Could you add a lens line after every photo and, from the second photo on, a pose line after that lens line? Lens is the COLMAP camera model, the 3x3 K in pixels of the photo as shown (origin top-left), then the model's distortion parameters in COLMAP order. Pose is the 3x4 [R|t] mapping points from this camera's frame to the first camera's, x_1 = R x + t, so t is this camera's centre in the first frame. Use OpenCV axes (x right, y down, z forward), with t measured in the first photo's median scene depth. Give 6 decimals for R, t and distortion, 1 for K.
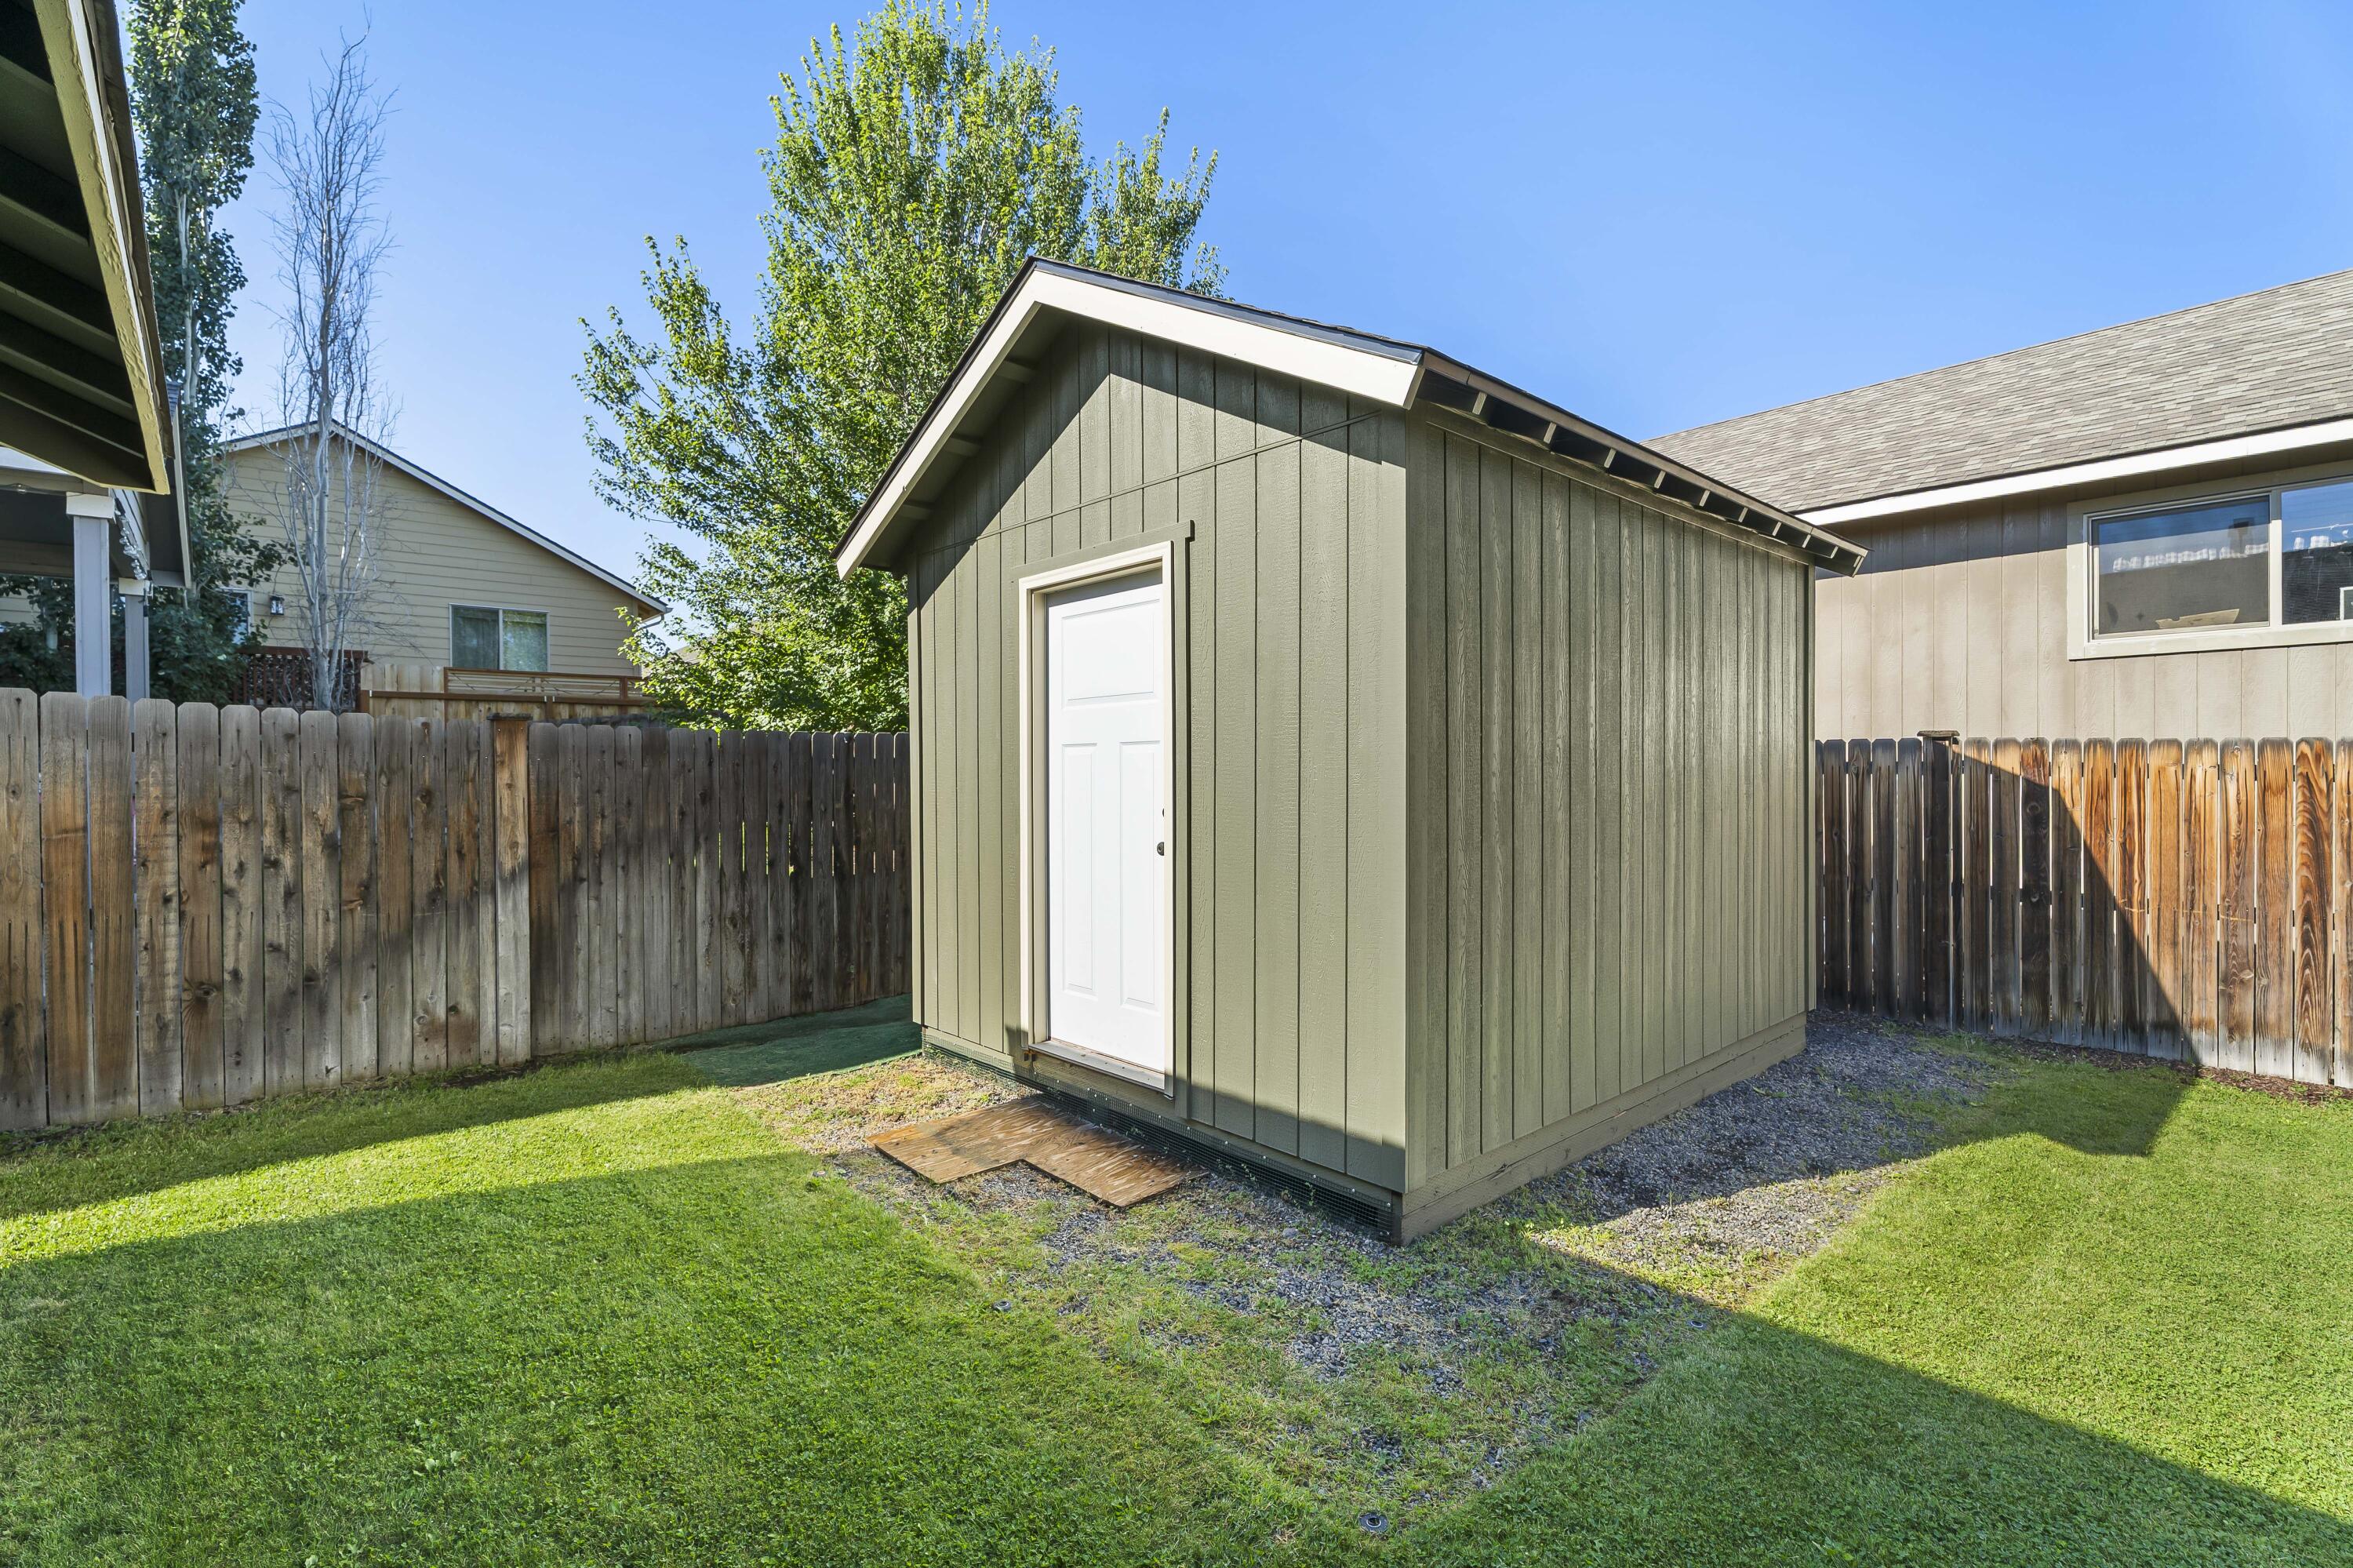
lens RADIAL K [[1050.3, 0, 1176.5], [0, 1050.3, 784.0], [0, 0, 1]] dist [-0.001724, -0.000534]
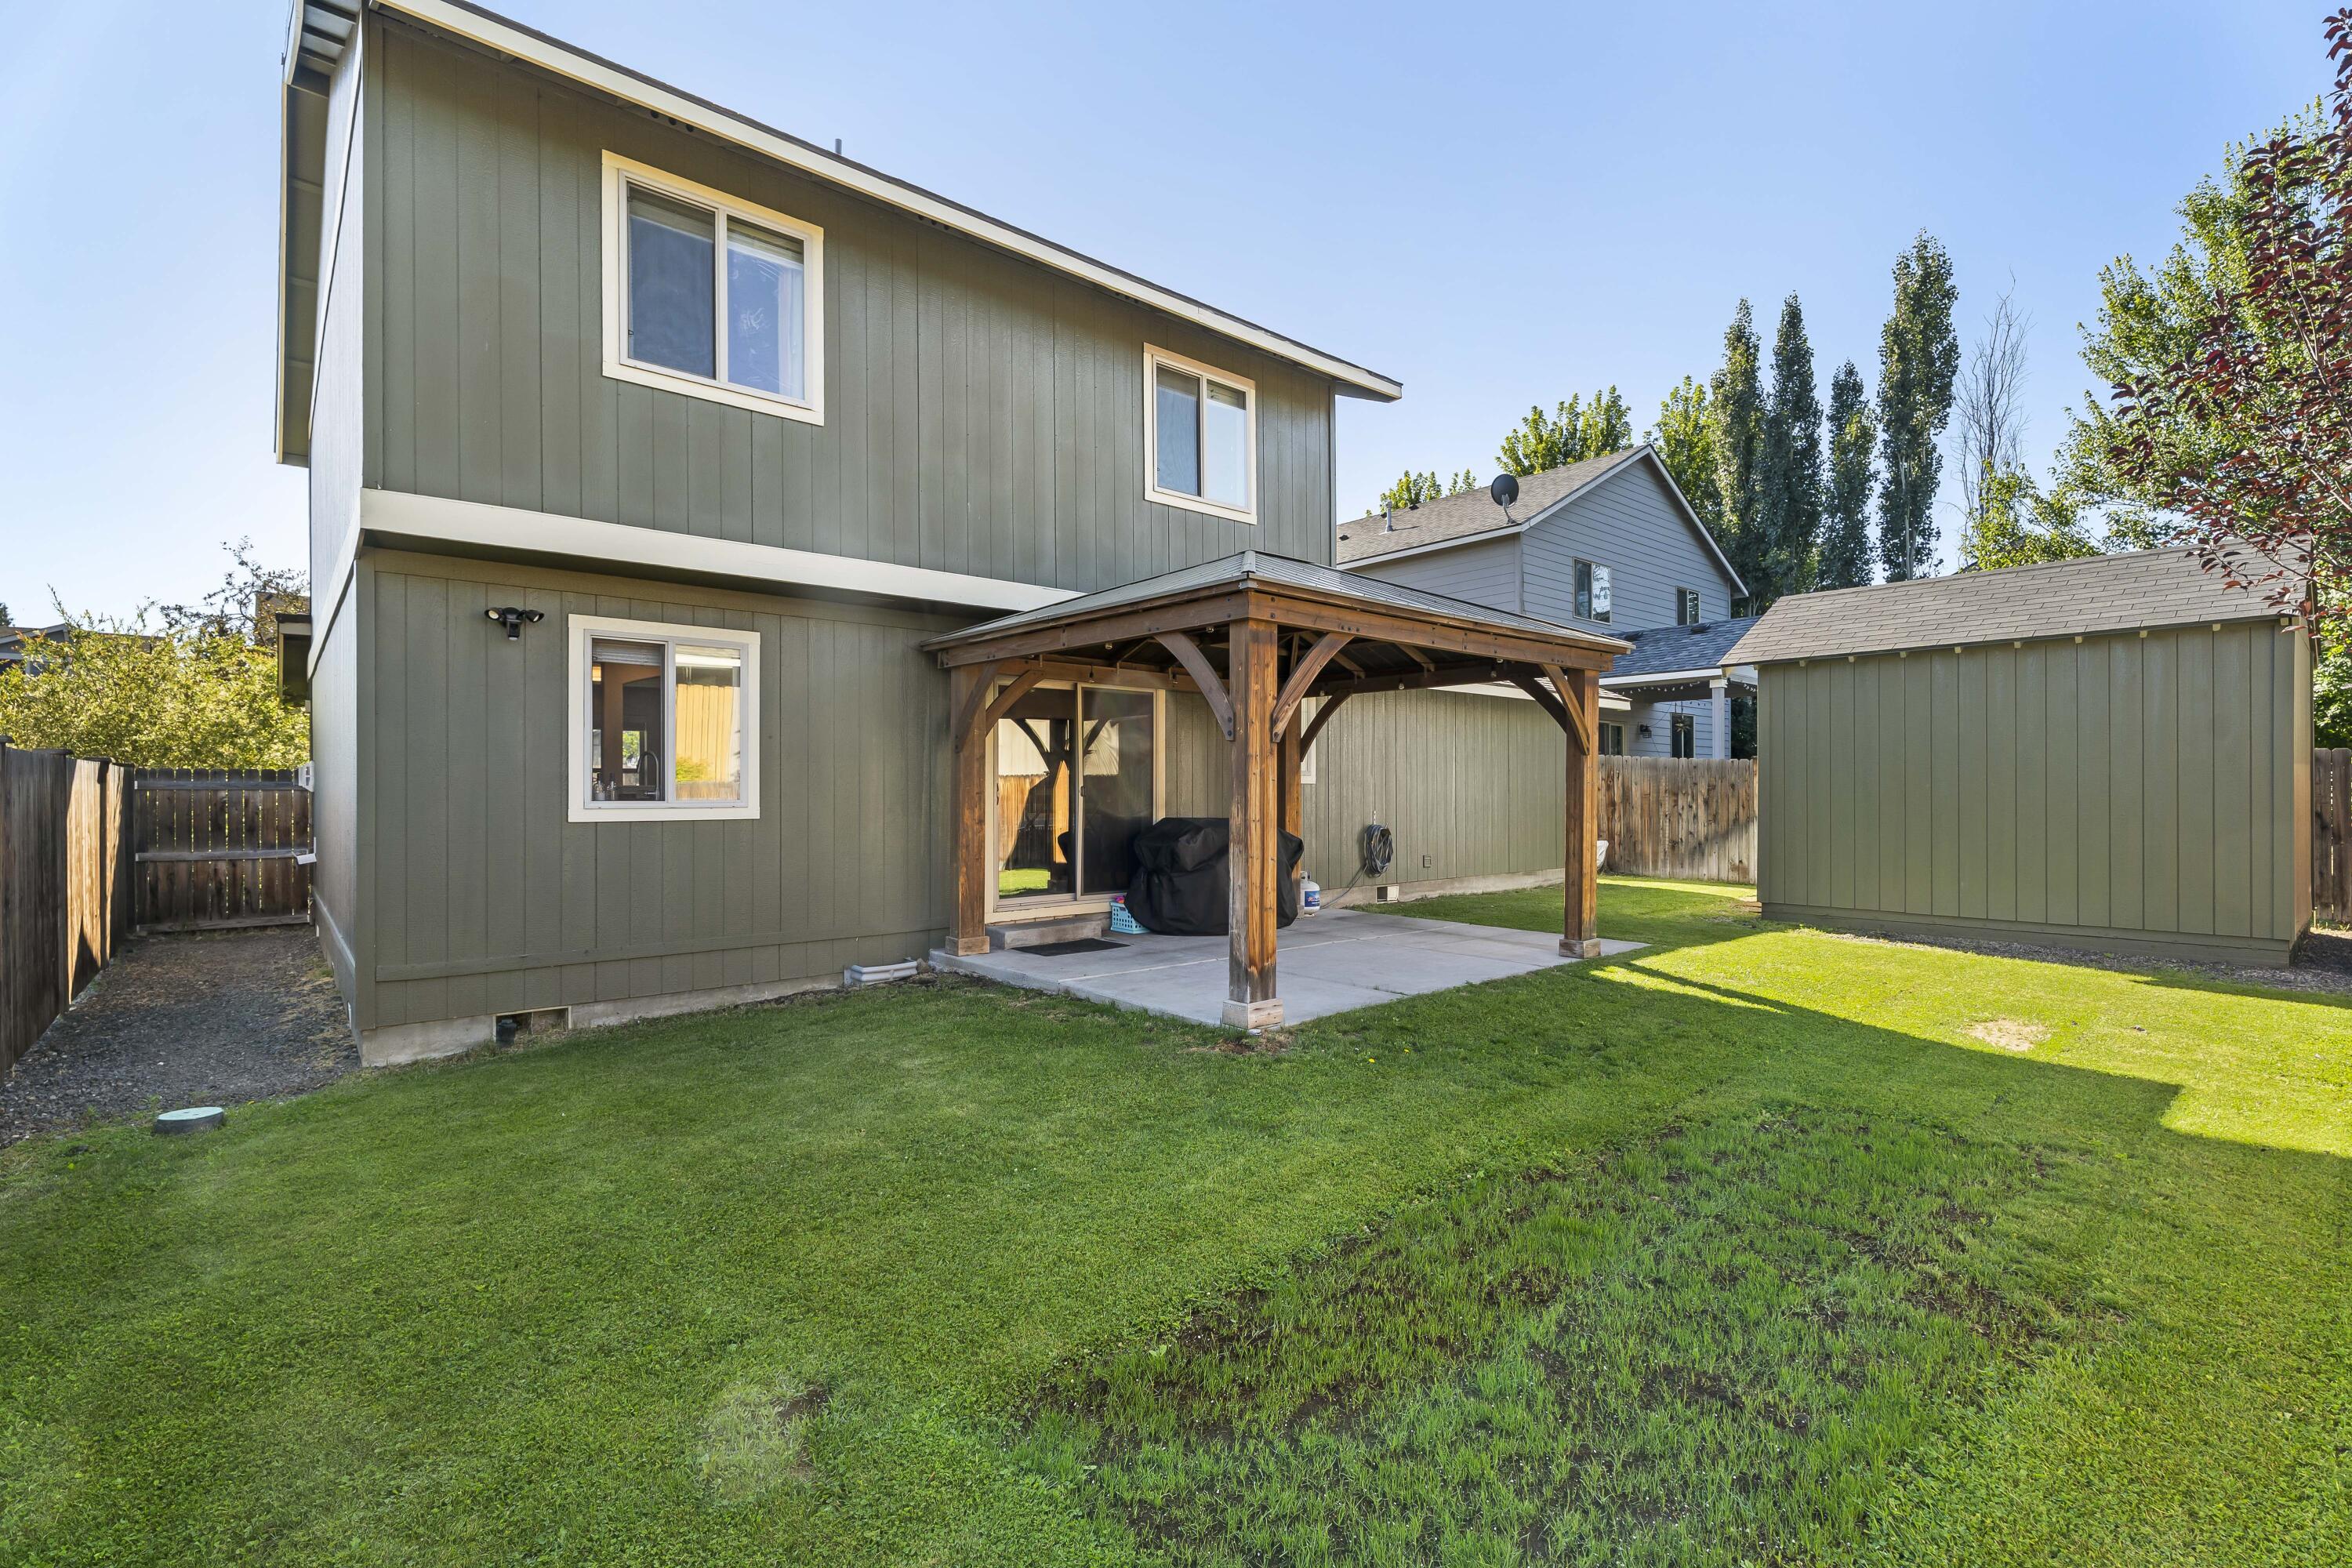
lens RADIAL K [[1049.8, 0, 1176.0], [0, 1049.8, 784.0], [0, 0, 1]] dist [-0.001724, -0.000534]
pose [[-0.015342, -0.003193, -0.999877, 1.967927], [-0.008477, 0.999959, -0.003063, 0.025328], [0.999846, 0.008429, -0.015368, -0.435739]]
